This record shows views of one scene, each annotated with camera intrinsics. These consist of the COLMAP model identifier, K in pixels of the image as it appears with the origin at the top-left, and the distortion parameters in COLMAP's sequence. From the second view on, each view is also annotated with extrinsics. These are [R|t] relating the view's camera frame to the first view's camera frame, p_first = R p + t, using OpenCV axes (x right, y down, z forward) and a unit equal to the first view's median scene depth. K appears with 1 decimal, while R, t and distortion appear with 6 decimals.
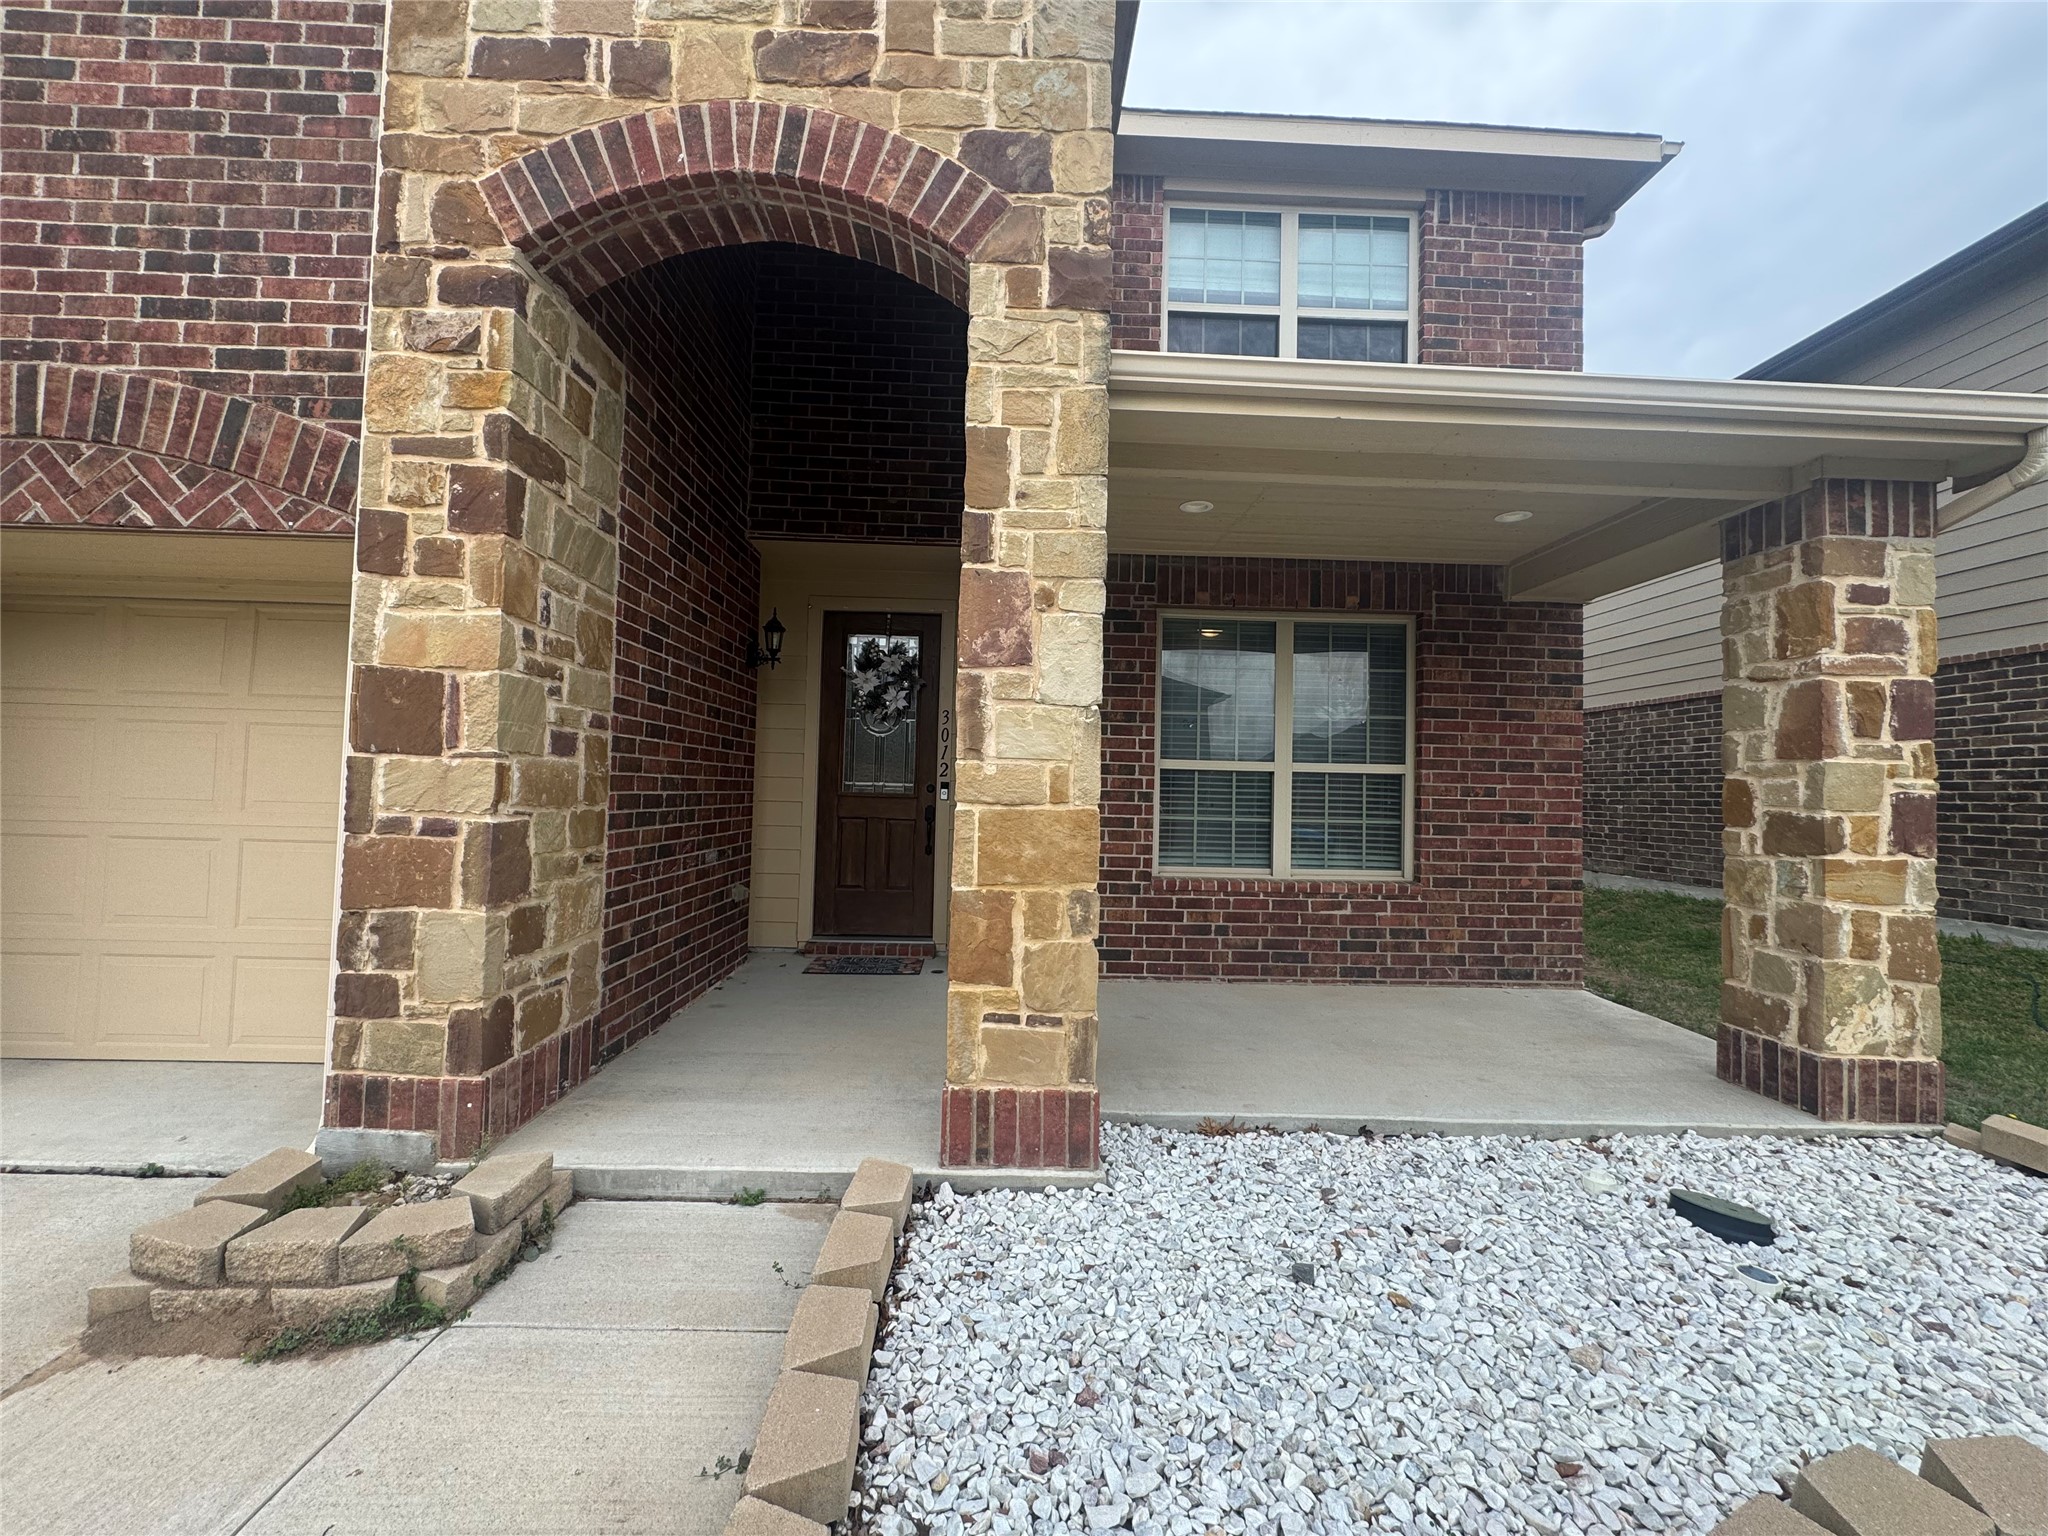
lens RADIAL K [[815.2, 0, 1026.0], [0, 815.2, 765.4], [0, 0, 1]] dist [-0.001622, 0.000291]
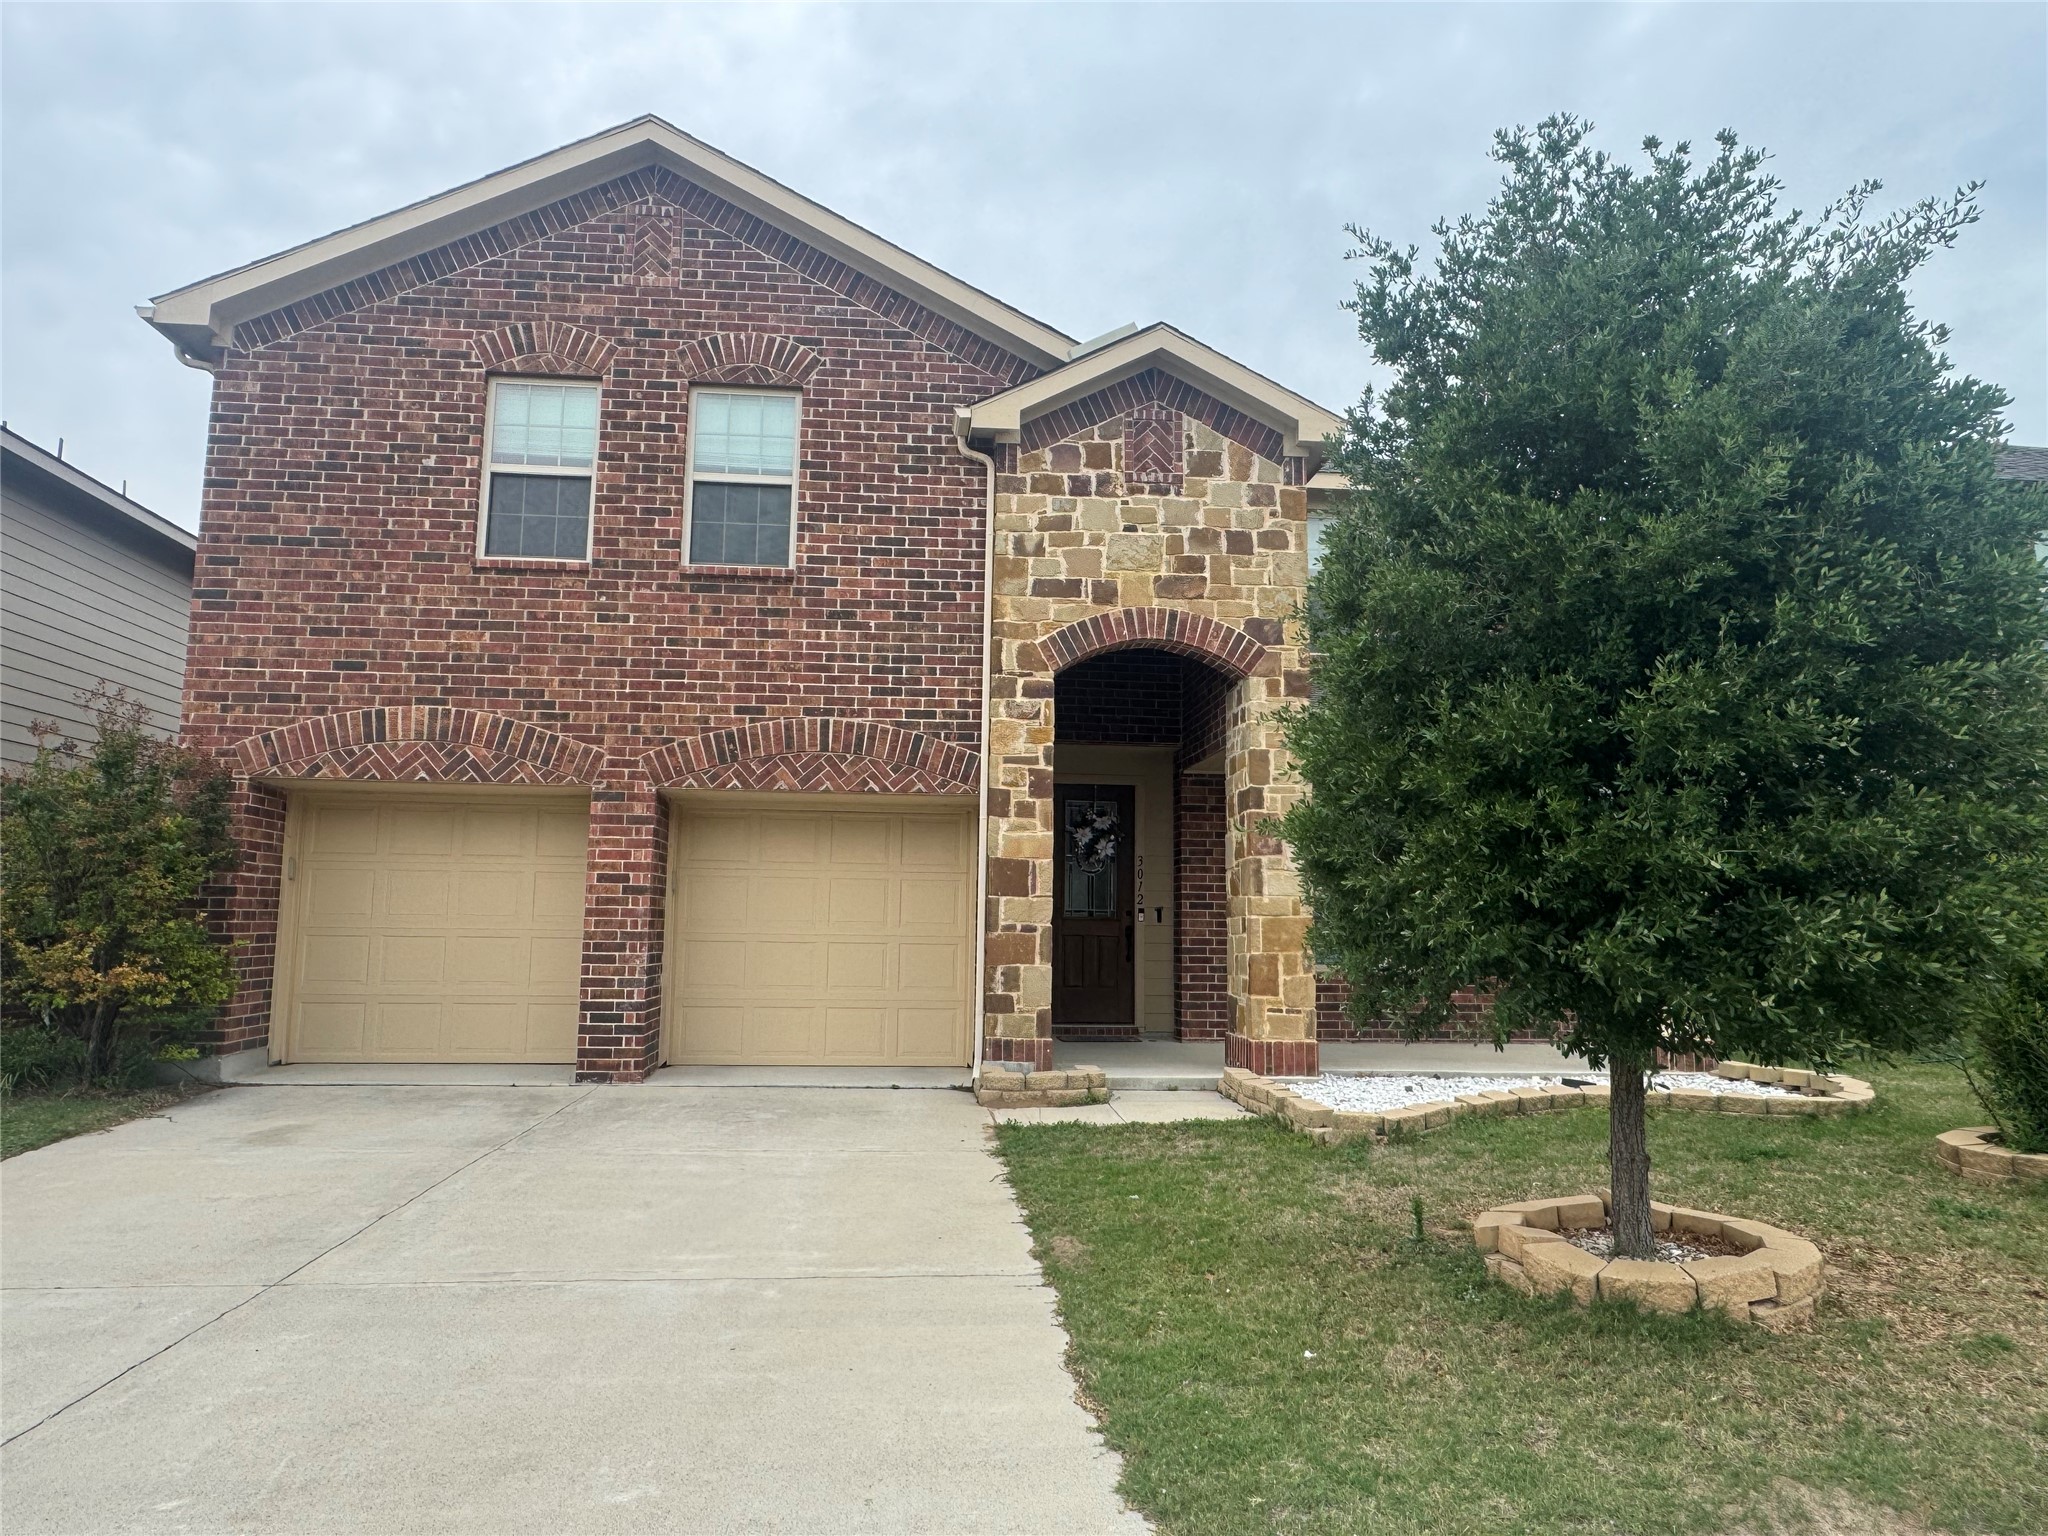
lens RADIAL K [[1312.5, 0, 1018.6], [0, 1312.5, 766.6], [0, 0, 1]] dist [-0.006497, -0.000051]
pose [[0.998122, -0.003518, 0.061162, -0.941542], [0.009045, 0.995871, -0.090329, -0.041747], [-0.060592, 0.090712, 0.994032, -2.589928]]
